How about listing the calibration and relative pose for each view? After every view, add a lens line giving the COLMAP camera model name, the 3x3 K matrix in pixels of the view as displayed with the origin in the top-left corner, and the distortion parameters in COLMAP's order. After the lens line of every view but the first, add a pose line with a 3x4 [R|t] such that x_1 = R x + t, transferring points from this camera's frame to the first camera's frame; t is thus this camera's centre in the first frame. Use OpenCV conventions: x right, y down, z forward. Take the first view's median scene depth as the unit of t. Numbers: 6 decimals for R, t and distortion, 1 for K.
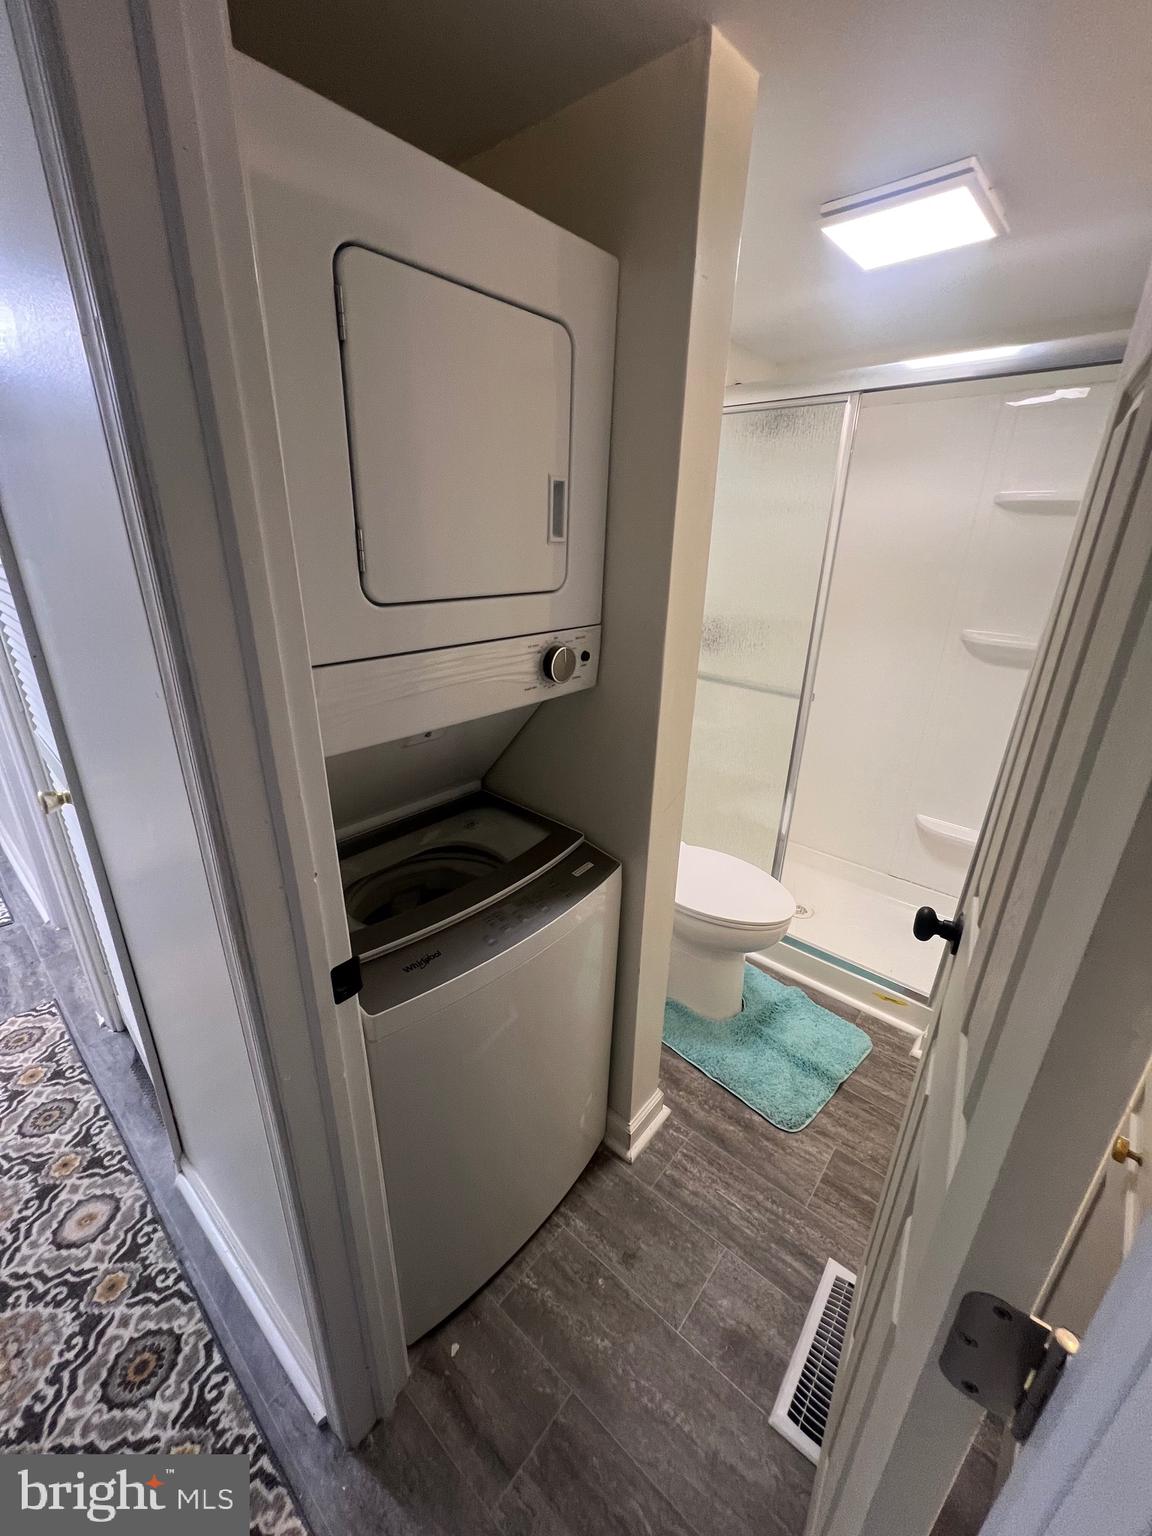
lens RADIAL K [[611.1, 0, 583.1], [0, 611.1, 760.2], [0, 0, 1]] dist [-0.001269, 0.001086]
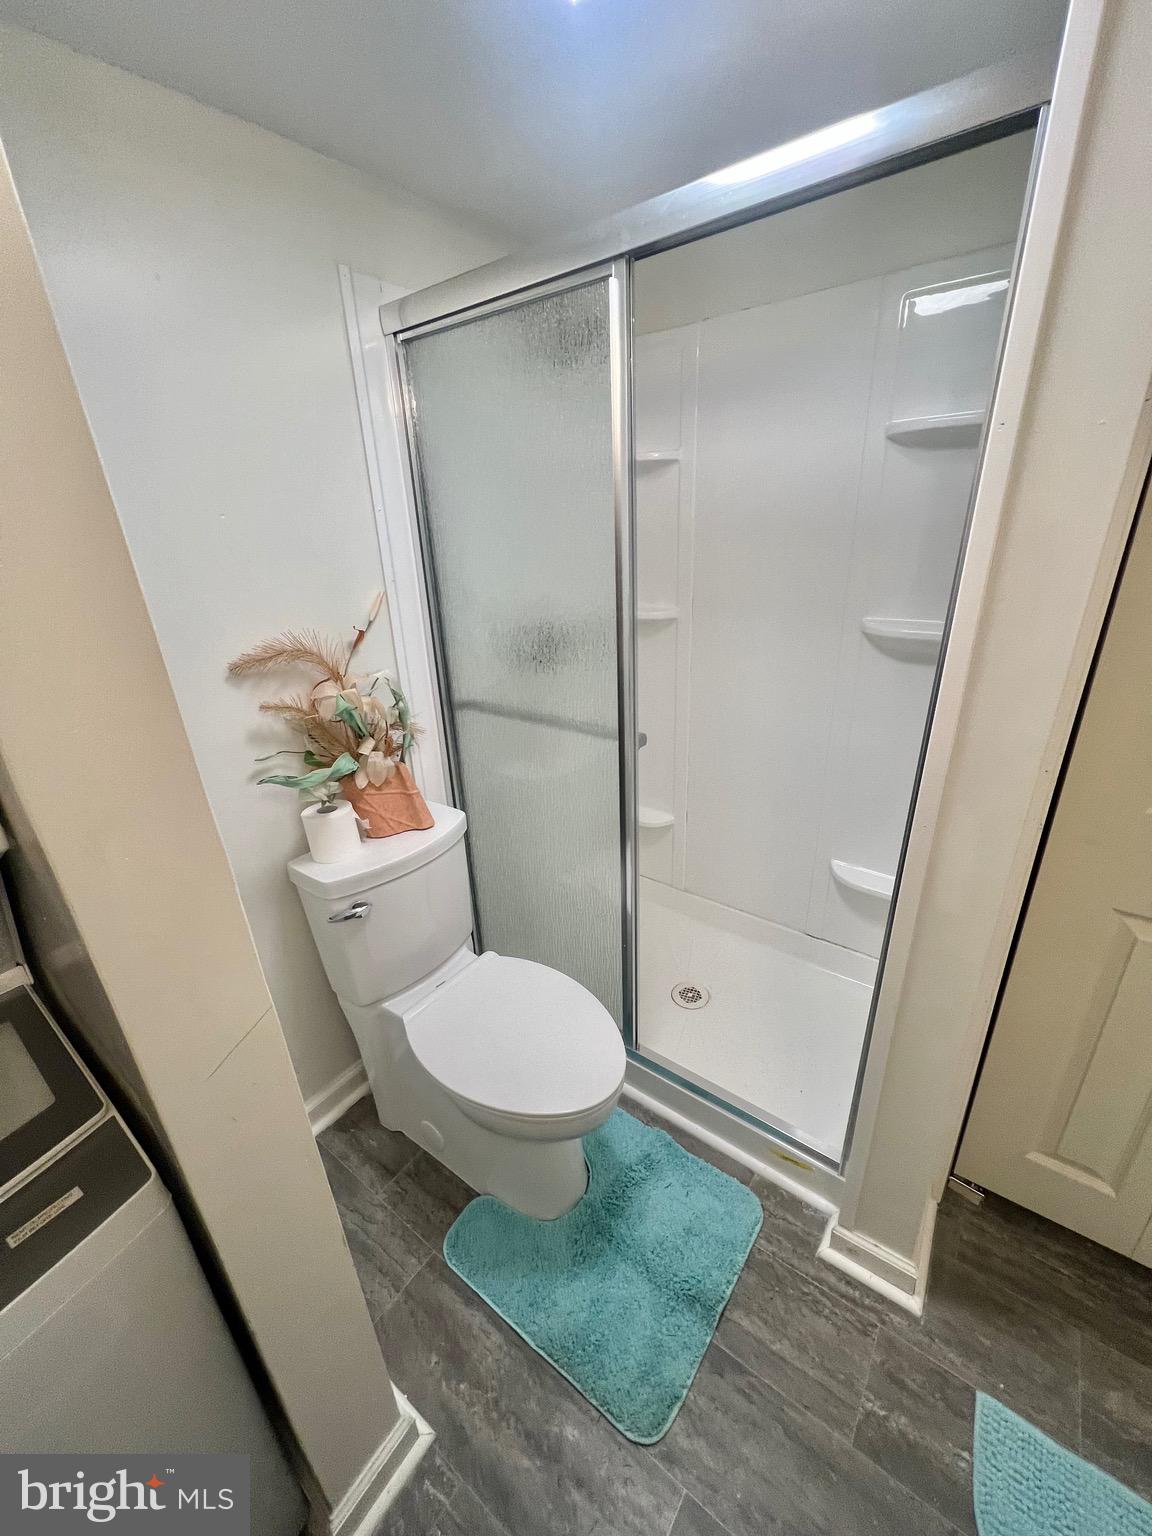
lens RADIAL K [[611.1, 0, 581.3], [0, 611.1, 758.9], [0, 0, 1]] dist [-0.001269, 0.001086]
pose [[0.995415, -0.089067, 0.034880, 0.318585], [0.088404, 0.995881, 0.020129, -0.114607], [-0.036530, -0.016954, 0.999189, 0.359198]]
